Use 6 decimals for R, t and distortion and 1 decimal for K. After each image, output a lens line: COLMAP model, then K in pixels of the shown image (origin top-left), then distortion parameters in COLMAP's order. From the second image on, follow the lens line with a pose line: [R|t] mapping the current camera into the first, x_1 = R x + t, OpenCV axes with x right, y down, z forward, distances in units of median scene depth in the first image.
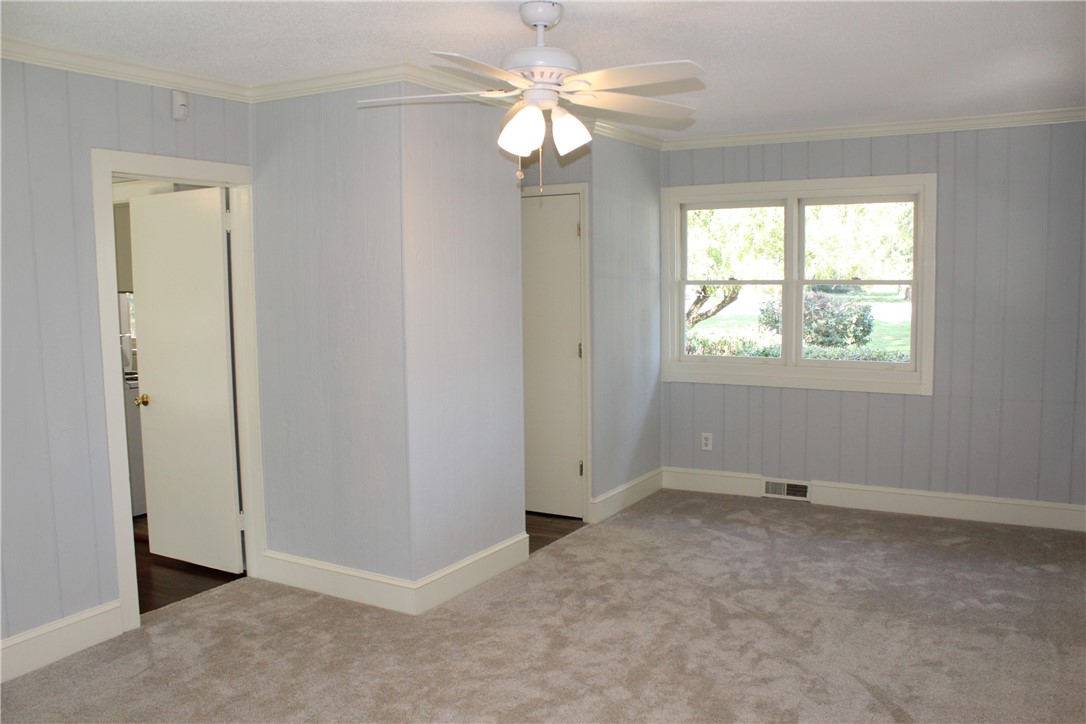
lens RADIAL K [[910.5, 0, 538.2], [0, 910.5, 358.1], [0, 0, 1]] dist [-0.152022, 0.143419]
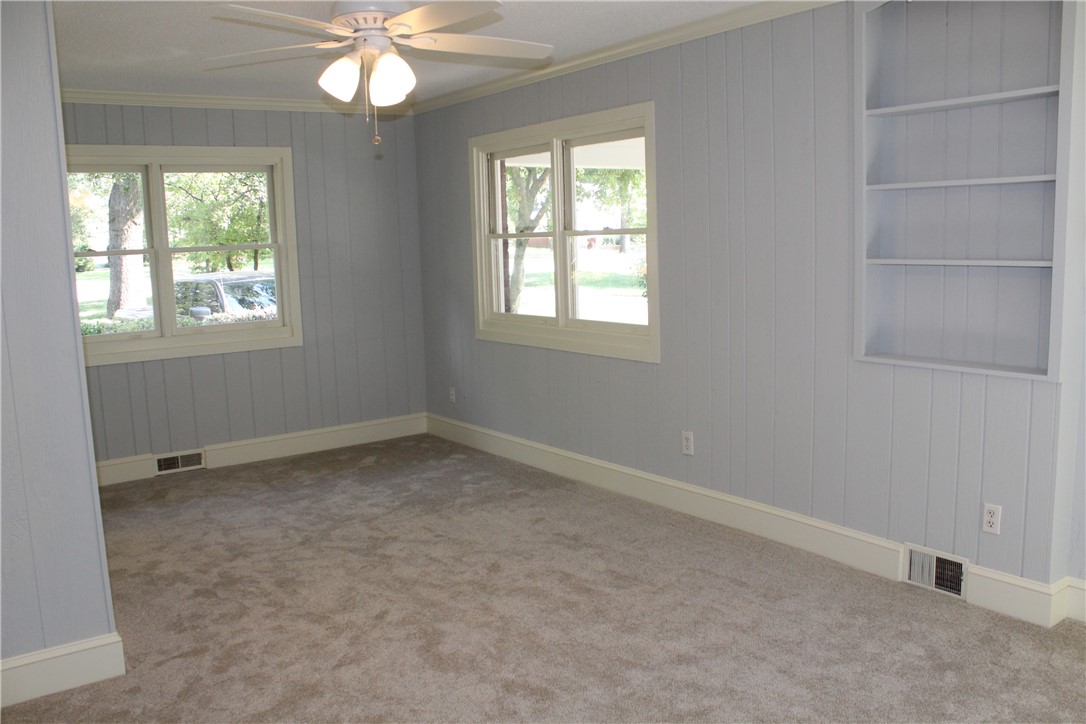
lens RADIAL K [[910.5, 0, 538.2], [0, 910.5, 358.1], [0, 0, 1]] dist [-0.152022, 0.143419]
pose [[0.417278, -0.122655, 0.900464, -0.578308], [0.108687, 0.990474, 0.084550, -0.008083], [-0.902256, 0.062588, 0.426634, 0.305806]]
